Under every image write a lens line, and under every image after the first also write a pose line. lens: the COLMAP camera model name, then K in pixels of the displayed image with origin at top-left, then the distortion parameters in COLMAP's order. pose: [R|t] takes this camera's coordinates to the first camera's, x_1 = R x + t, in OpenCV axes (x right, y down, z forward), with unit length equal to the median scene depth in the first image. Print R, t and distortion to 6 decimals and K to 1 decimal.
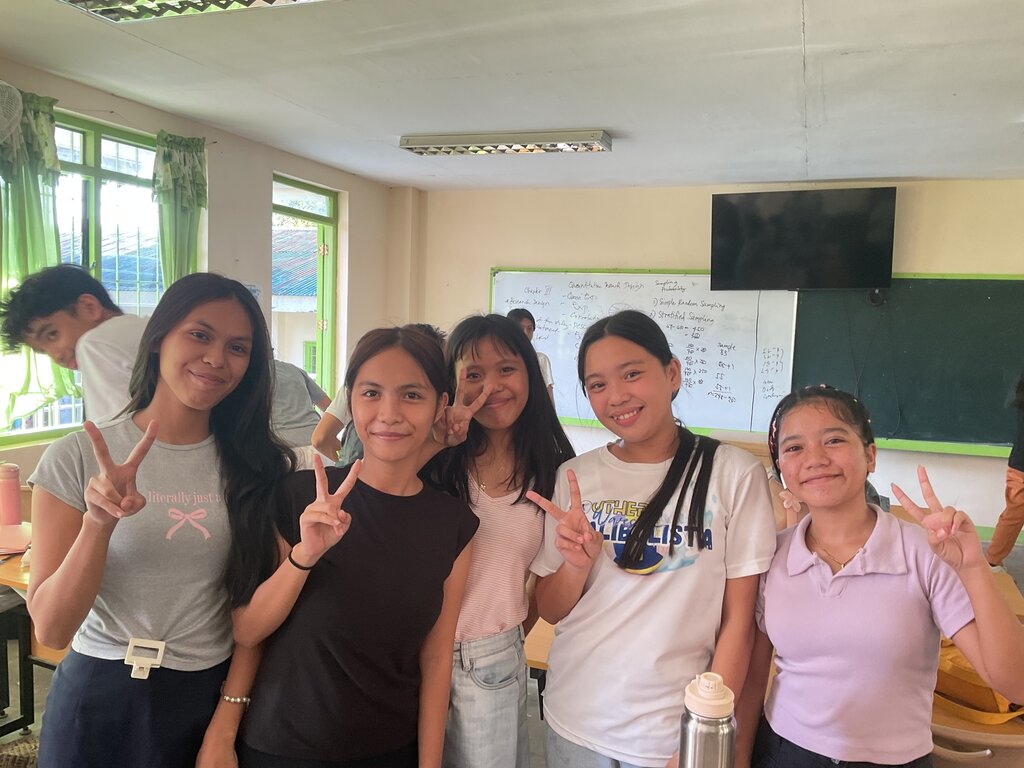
lens RADIAL K [[852.9, 0, 510.0], [0, 852.9, 375.3], [0, 0, 1]] dist [0.000717, -0.027990]
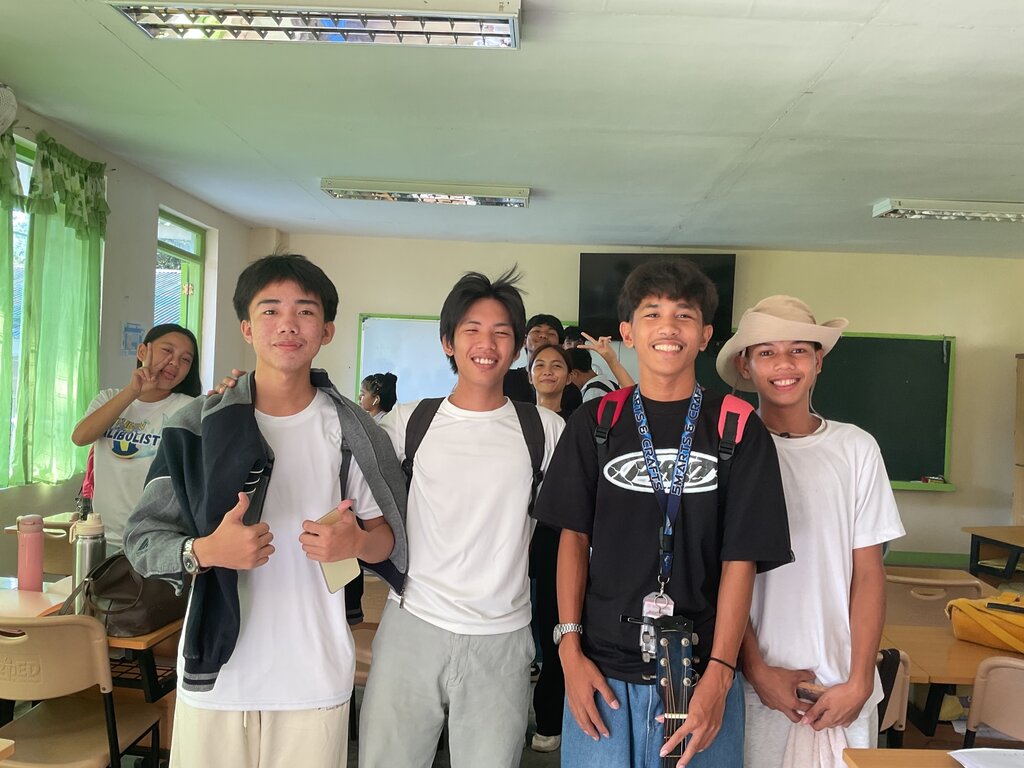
lens RADIAL K [[852.9, 0, 517.7], [0, 852.9, 385.4], [0, 0, 1]] dist [0.000717, -0.027990]
pose [[0.957313, 0.007679, 0.288951, -0.194138], [0.006097, 0.998888, -0.046744, 0.007576], [-0.288989, 0.046510, 0.956202, -0.001013]]
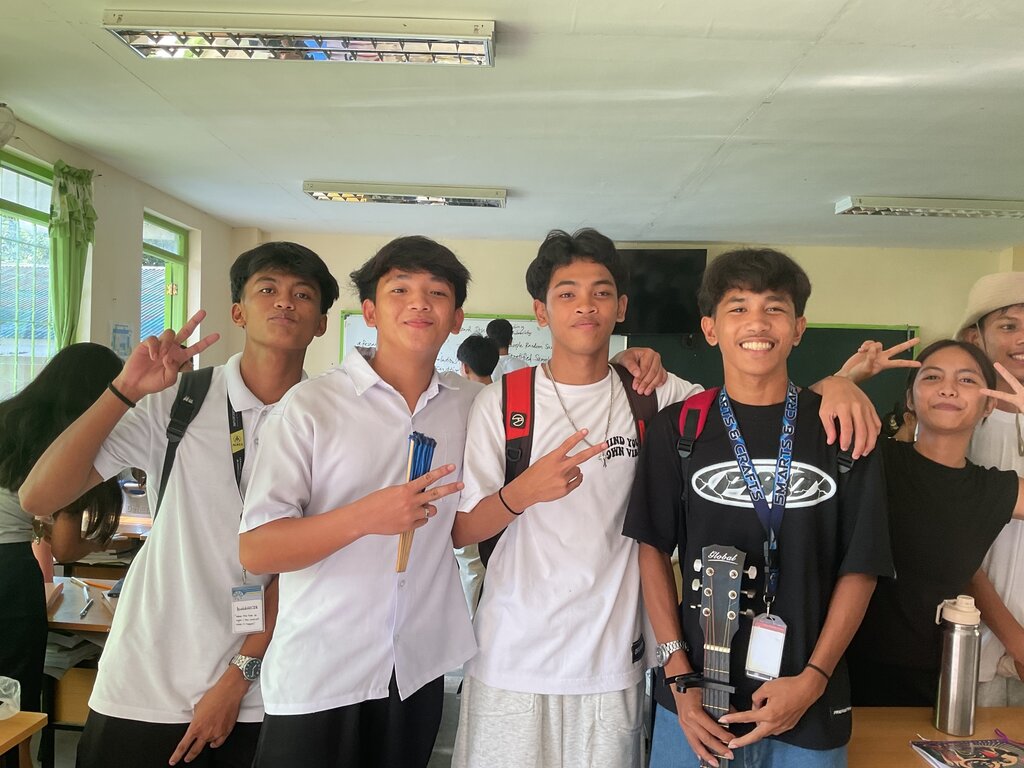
lens RADIAL K [[852.9, 0, 512.0], [0, 852.9, 393.3], [0, 0, 1]] dist [0.000717, -0.027990]
pose [[0.952243, -0.011803, 0.305114, -0.204133], [0.020829, 0.999436, -0.026346, 0.004654], [-0.304631, 0.031443, 0.951951, -0.036768]]
